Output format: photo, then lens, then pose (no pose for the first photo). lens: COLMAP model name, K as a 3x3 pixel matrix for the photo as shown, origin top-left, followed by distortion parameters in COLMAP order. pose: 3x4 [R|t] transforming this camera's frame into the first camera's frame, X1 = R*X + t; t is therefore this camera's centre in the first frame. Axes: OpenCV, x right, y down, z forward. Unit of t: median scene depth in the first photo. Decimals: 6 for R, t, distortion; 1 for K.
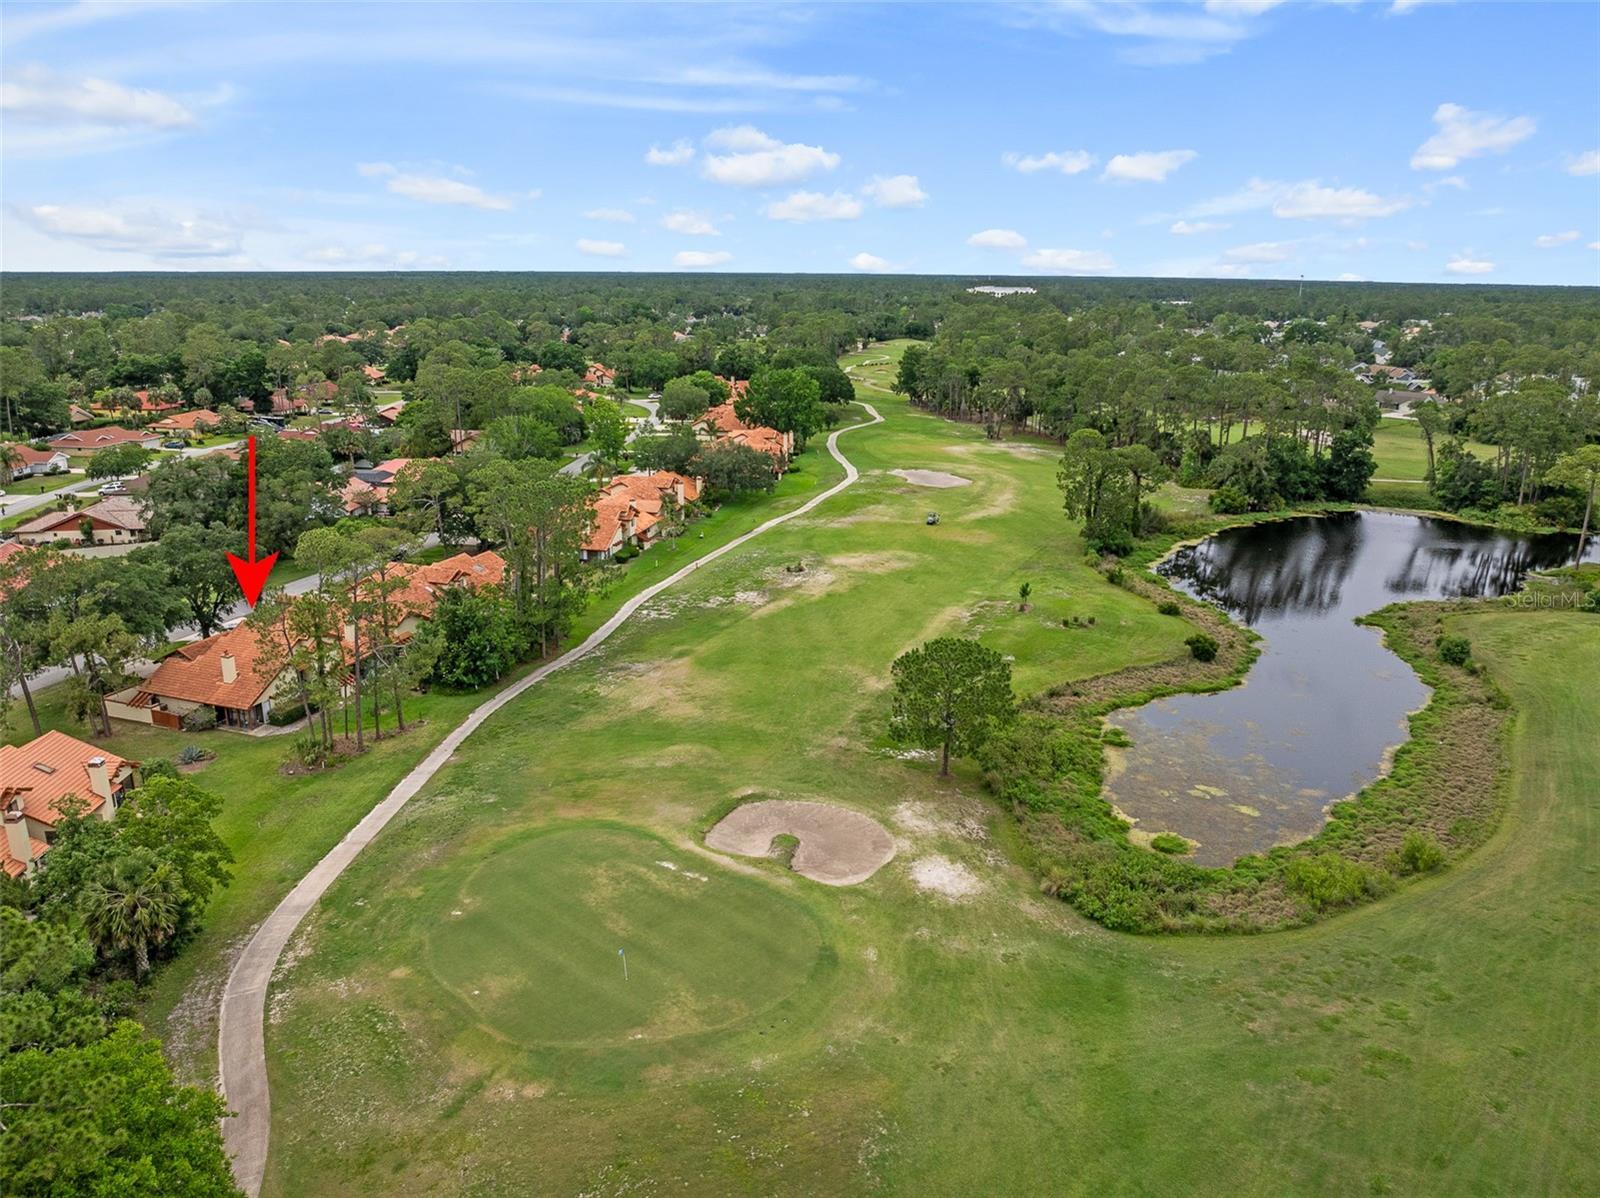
lens RADIAL K [[1122.6, 0, 794.3], [0, 1122.6, 604.4], [0, 0, 1]] dist [-0.032159, -0.006607]
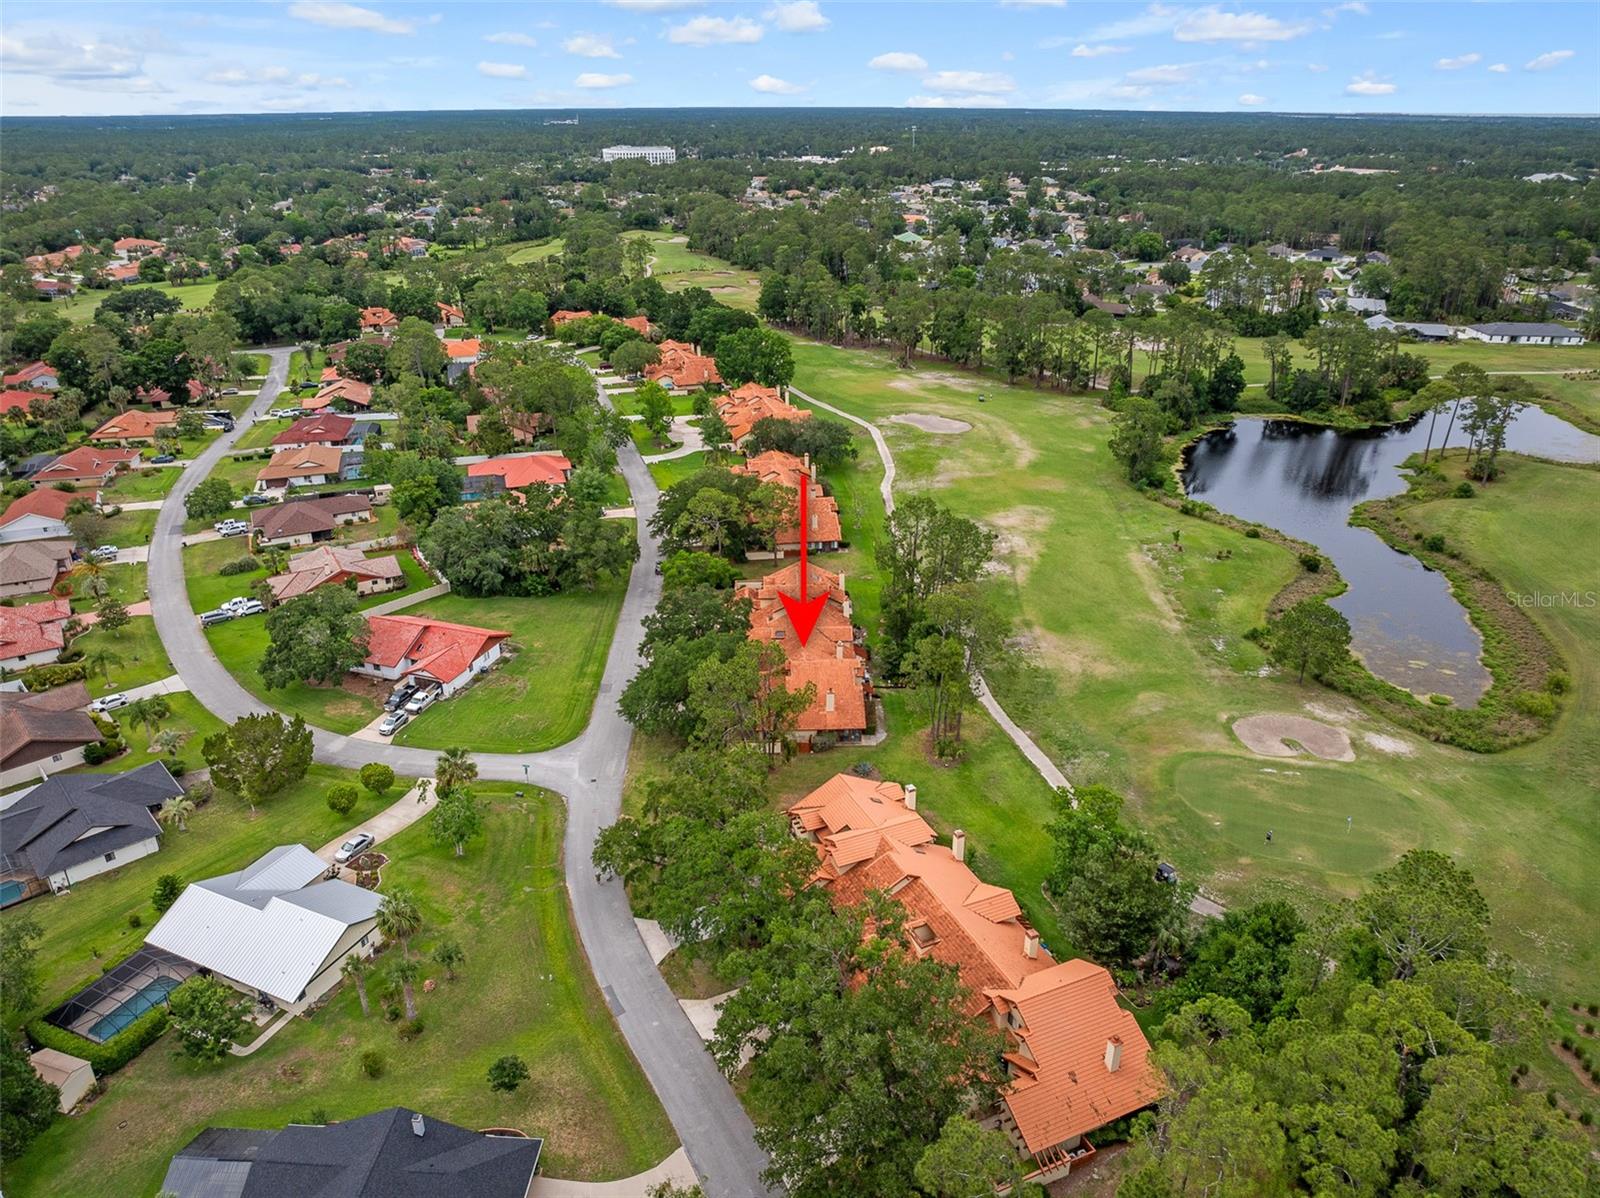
lens RADIAL K [[1122.6, 0, 794.3], [0, 1122.6, 604.4], [0, 0, 1]] dist [-0.032159, -0.006607]
pose [[0.930985, -0.160036, 0.328109, -0.828370], [0.114204, 0.981352, 0.154613, -0.229208], [-0.346734, -0.106472, 0.931901, -0.193138]]
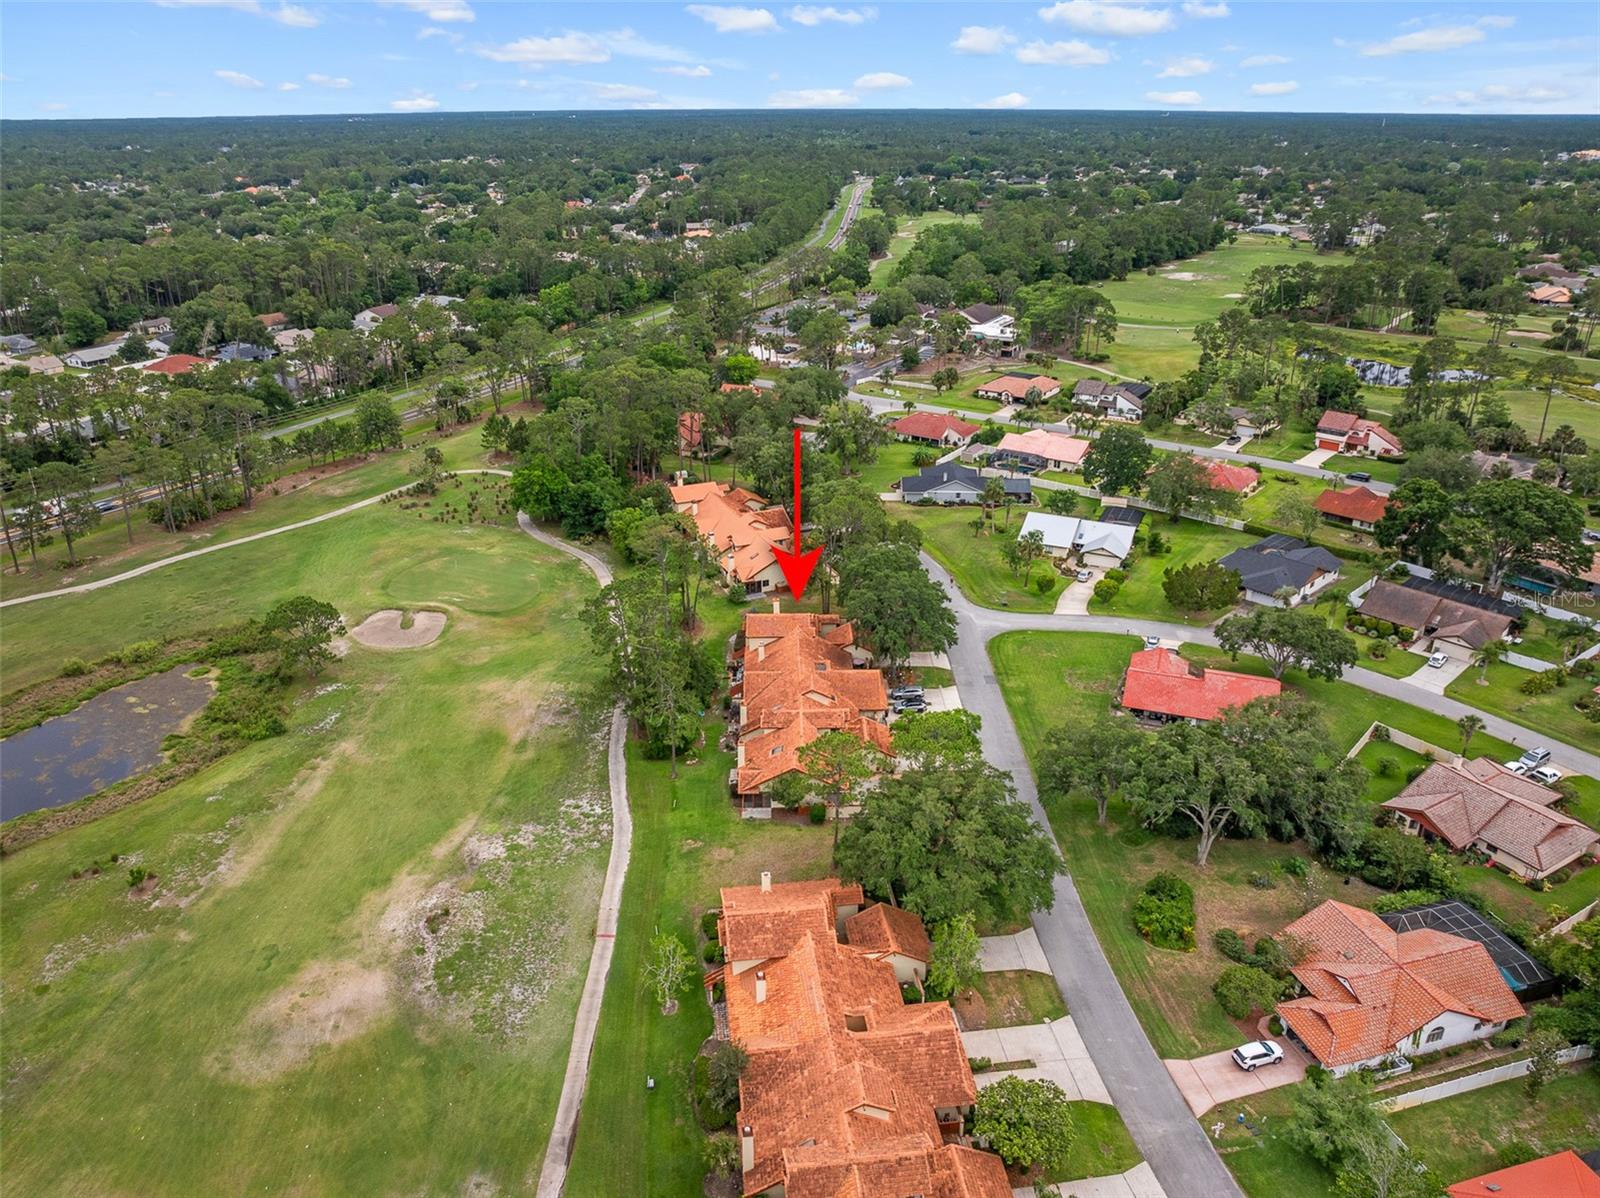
lens RADIAL K [[1123.5, 0, 800.0], [0, 1123.5, 599.0], [0, 0, 1]] dist [-0.036173, 0.001634]
pose [[-0.936413, 0.137509, -0.322834, -0.018539], [-0.104922, 0.768205, 0.631548, -0.833183], [0.334846, 0.625262, -0.704929, 1.826087]]
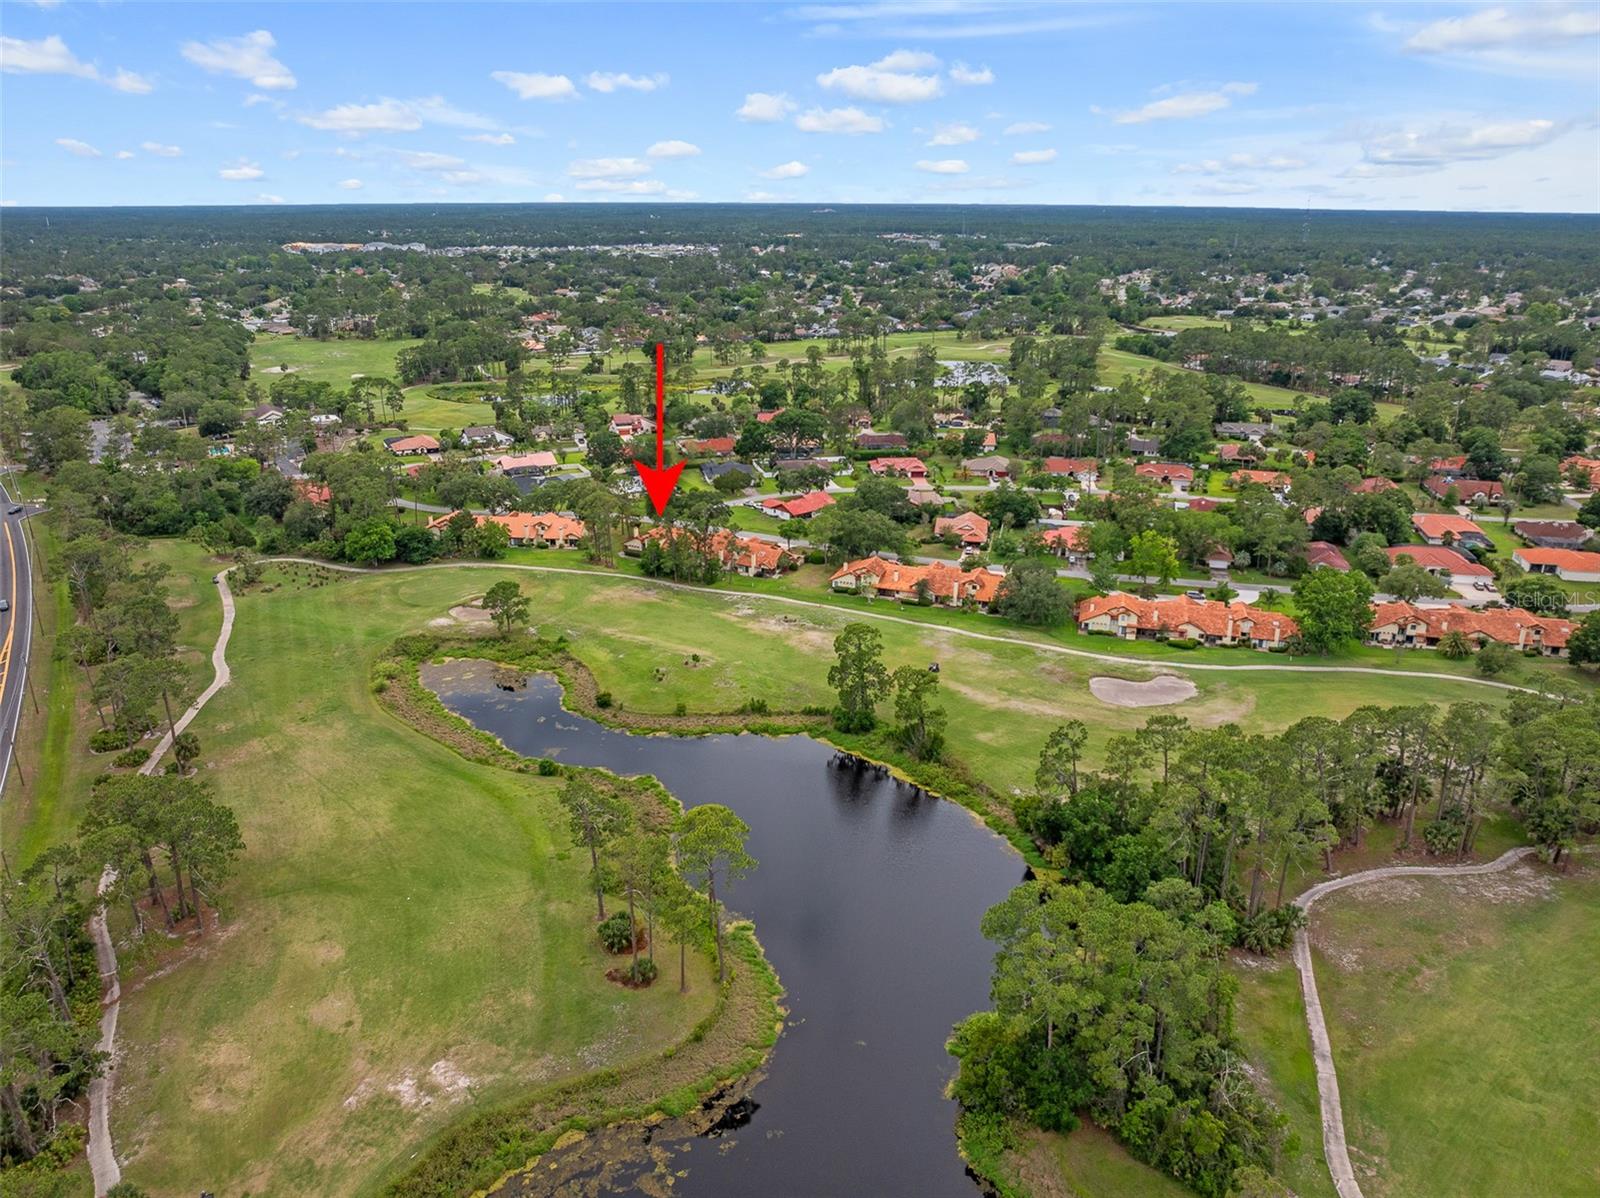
lens RADIAL K [[1122.6, 0, 794.3], [0, 1122.6, 604.4], [0, 0, 1]] dist [-0.032159, -0.006607]
pose [[-0.138927, 0.329314, -0.933944, 1.955252], [-0.287866, 0.888937, 0.356265, -0.818204], [0.947540, 0.318345, -0.028699, 1.317977]]
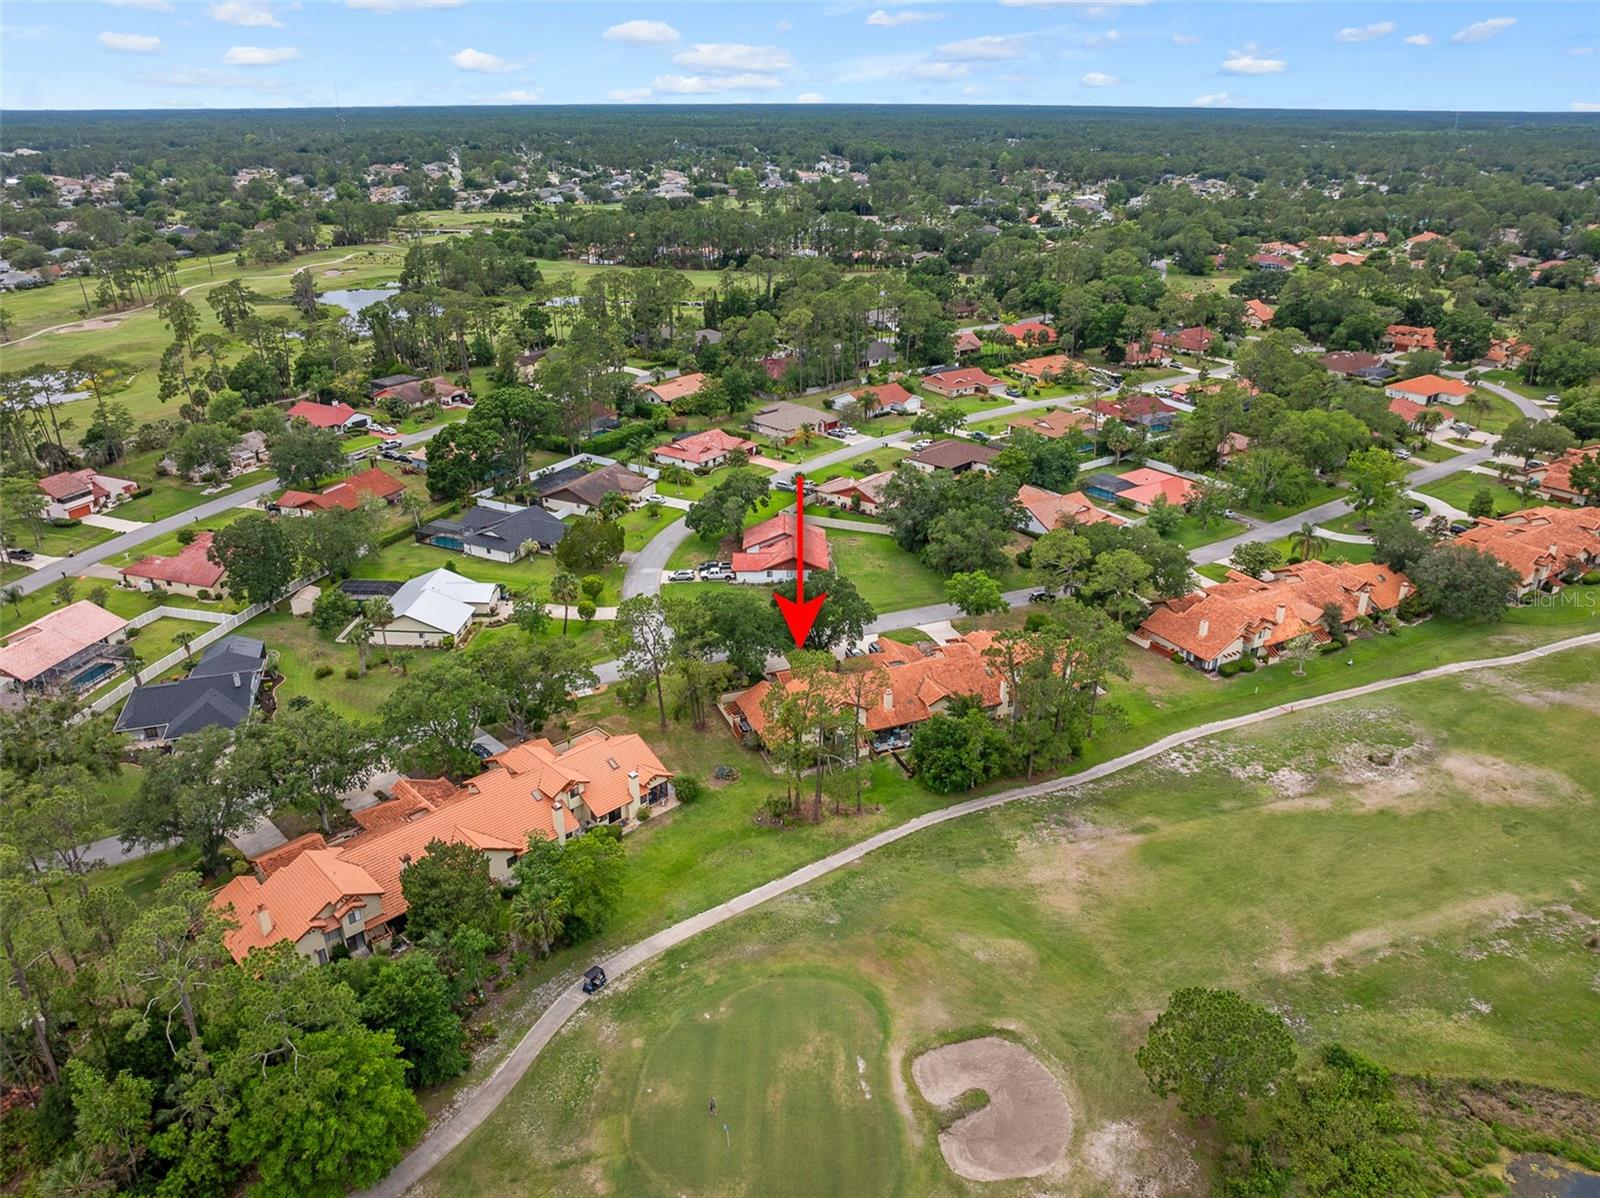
lens RADIAL K [[1142.2, 0, 799.0], [0, 1142.2, 549.8], [0, 0, 1]] dist [-0.045505, 0.009674]
pose [[0.663607, 0.268078, -0.698398, 0.342560], [-0.208105, 0.962889, 0.171863, -0.311299], [0.718552, 0.031291, 0.694769, 0.061222]]
